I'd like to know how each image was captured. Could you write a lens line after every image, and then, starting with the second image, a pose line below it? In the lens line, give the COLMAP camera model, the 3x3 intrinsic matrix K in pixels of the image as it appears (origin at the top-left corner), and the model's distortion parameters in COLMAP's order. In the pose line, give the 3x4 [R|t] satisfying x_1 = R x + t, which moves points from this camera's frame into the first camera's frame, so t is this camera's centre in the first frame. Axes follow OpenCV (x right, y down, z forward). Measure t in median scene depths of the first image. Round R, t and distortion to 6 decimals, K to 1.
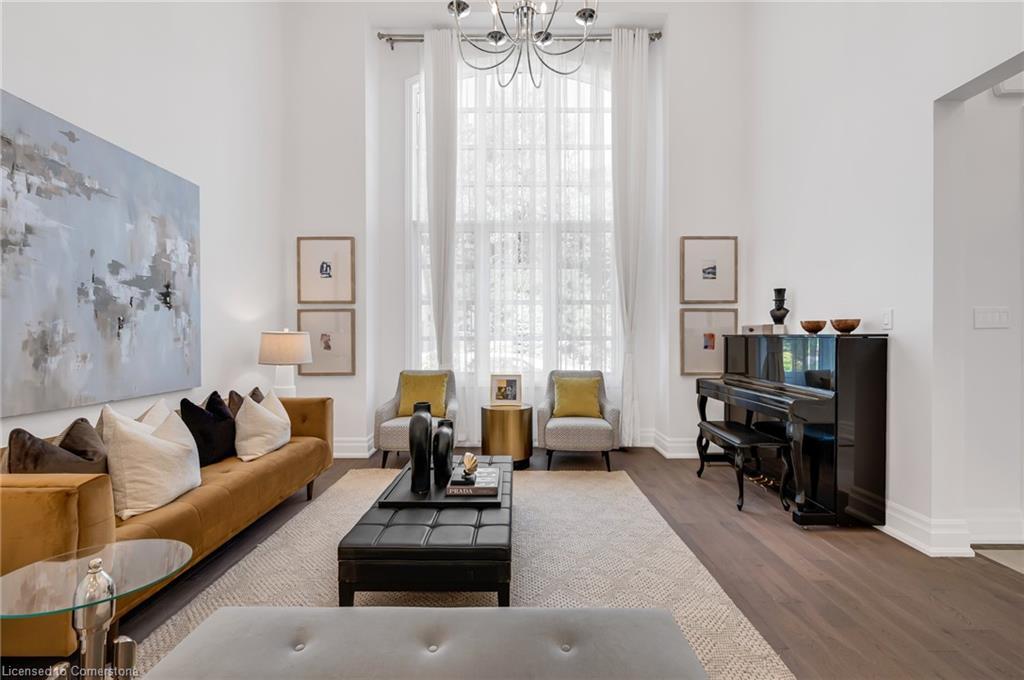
lens RADIAL K [[452.4, 0, 515.2], [0, 452.4, 339.1], [0, 0, 1]] dist [-0.000461, -0.000286]
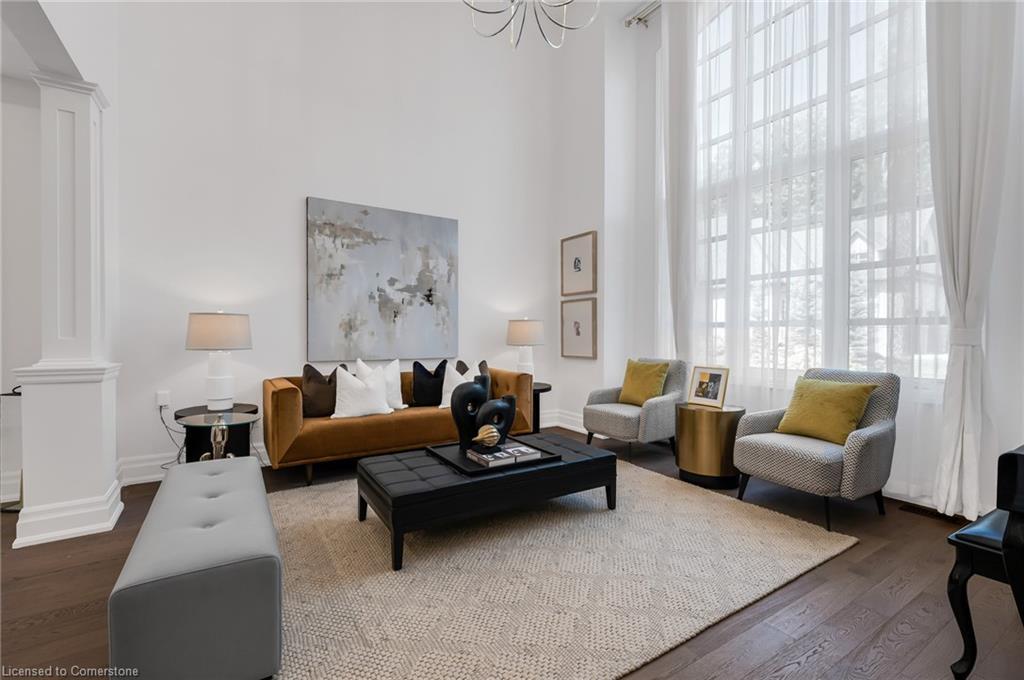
lens RADIAL K [[452.4, 0, 514.5], [0, 452.4, 339.1], [0, 0, 1]] dist [-0.000461, -0.000286]
pose [[0.533077, 0.011475, -0.845989, 0.712758], [-0.005638, 0.999934, 0.010011, 0.034343], [0.846048, -0.000567, 0.533106, 0.422642]]
